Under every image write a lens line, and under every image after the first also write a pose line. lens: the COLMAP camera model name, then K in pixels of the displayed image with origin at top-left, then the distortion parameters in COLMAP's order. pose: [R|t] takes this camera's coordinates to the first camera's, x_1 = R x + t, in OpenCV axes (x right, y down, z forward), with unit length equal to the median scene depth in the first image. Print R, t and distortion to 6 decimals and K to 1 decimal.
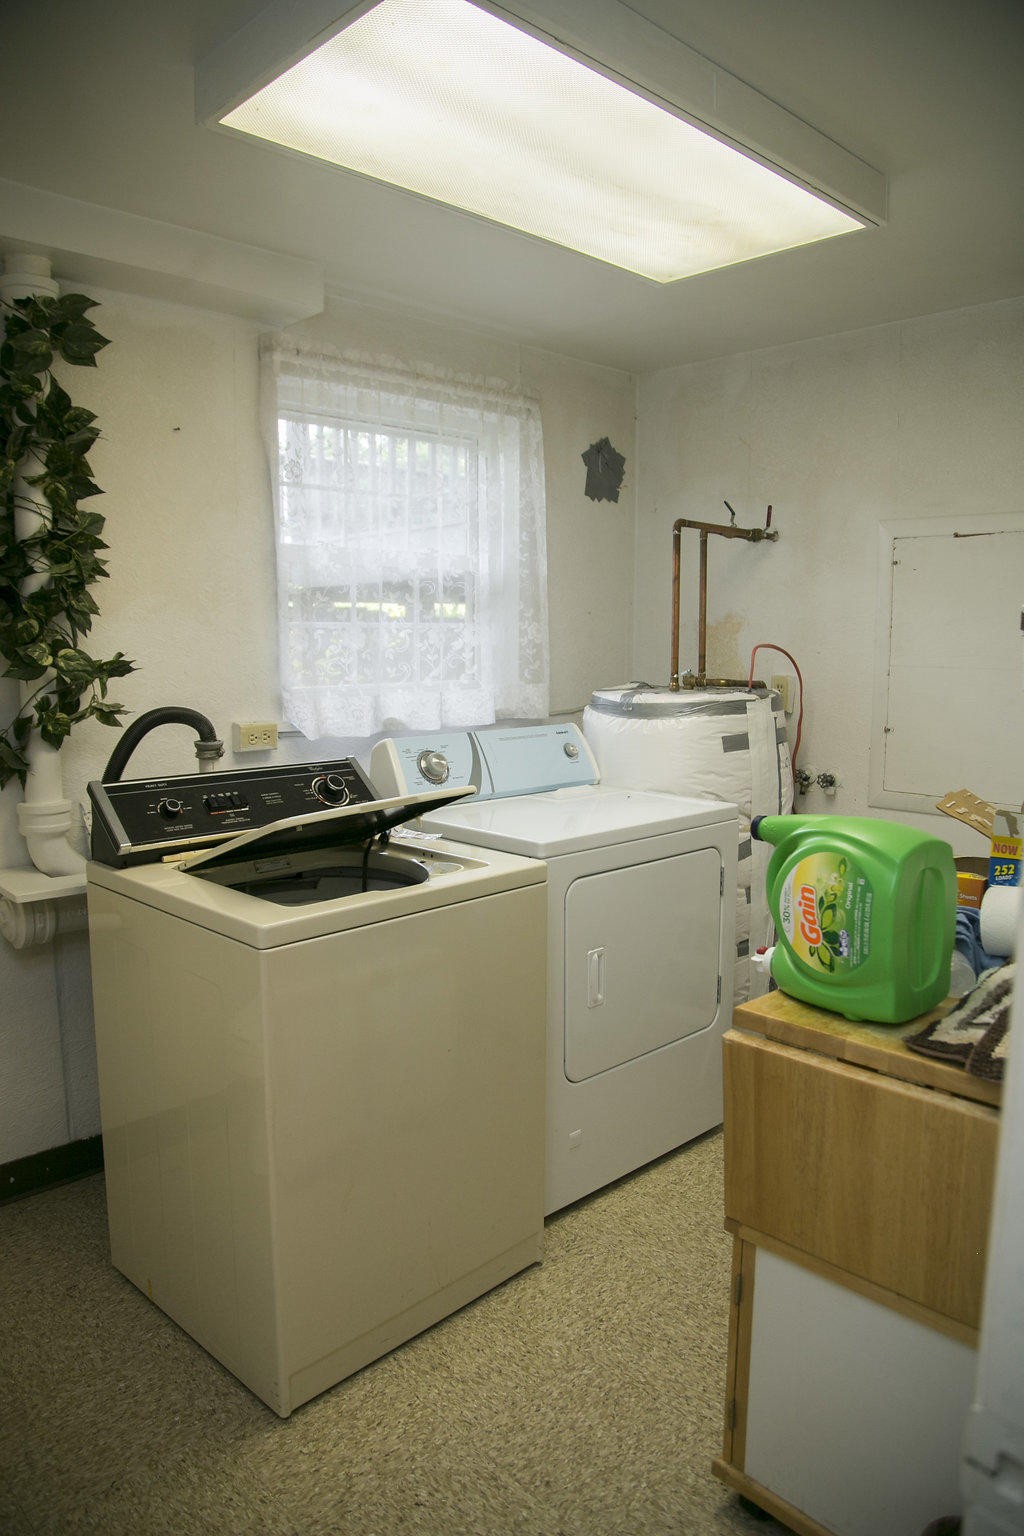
lens RADIAL K [[1052.2, 0, 517.1], [0, 1052.2, 767.2], [0, 0, 1]] dist [-0.091966, 0.037462]
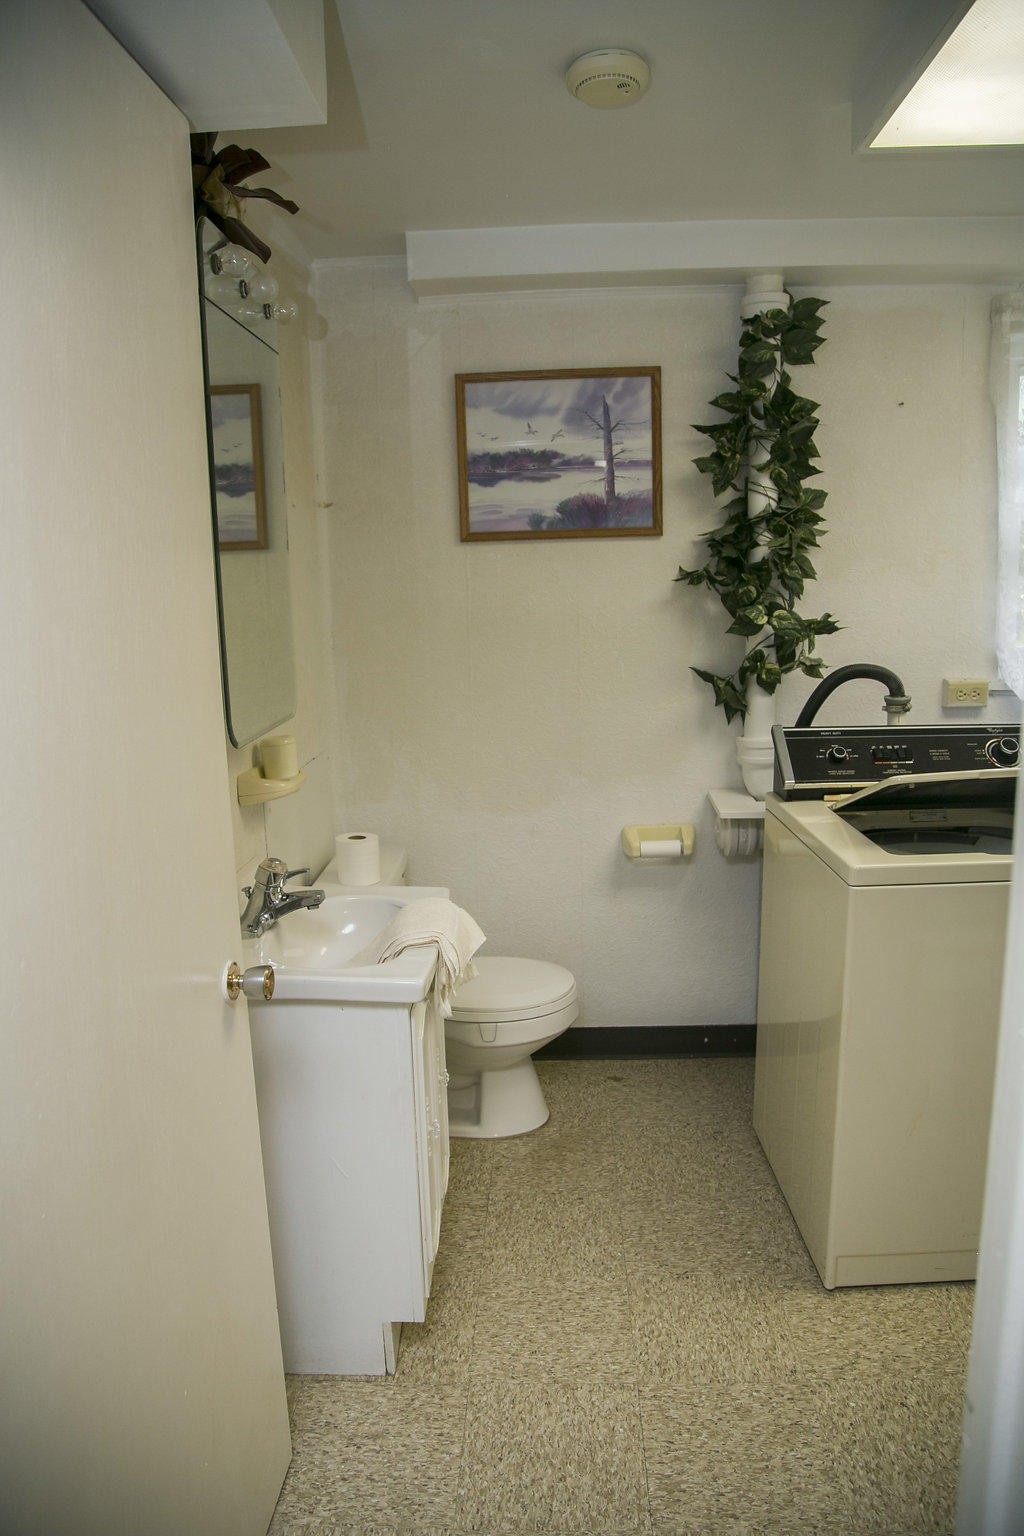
lens RADIAL K [[1052.2, 0, 506.6], [0, 1052.2, 764.3], [0, 0, 1]] dist [-0.091966, 0.037462]
pose [[0.689132, 0.111683, -0.715978, 0.221989], [-0.066067, 0.993620, 0.091402, -0.028617], [0.721618, -0.015685, 0.692114, -0.048463]]
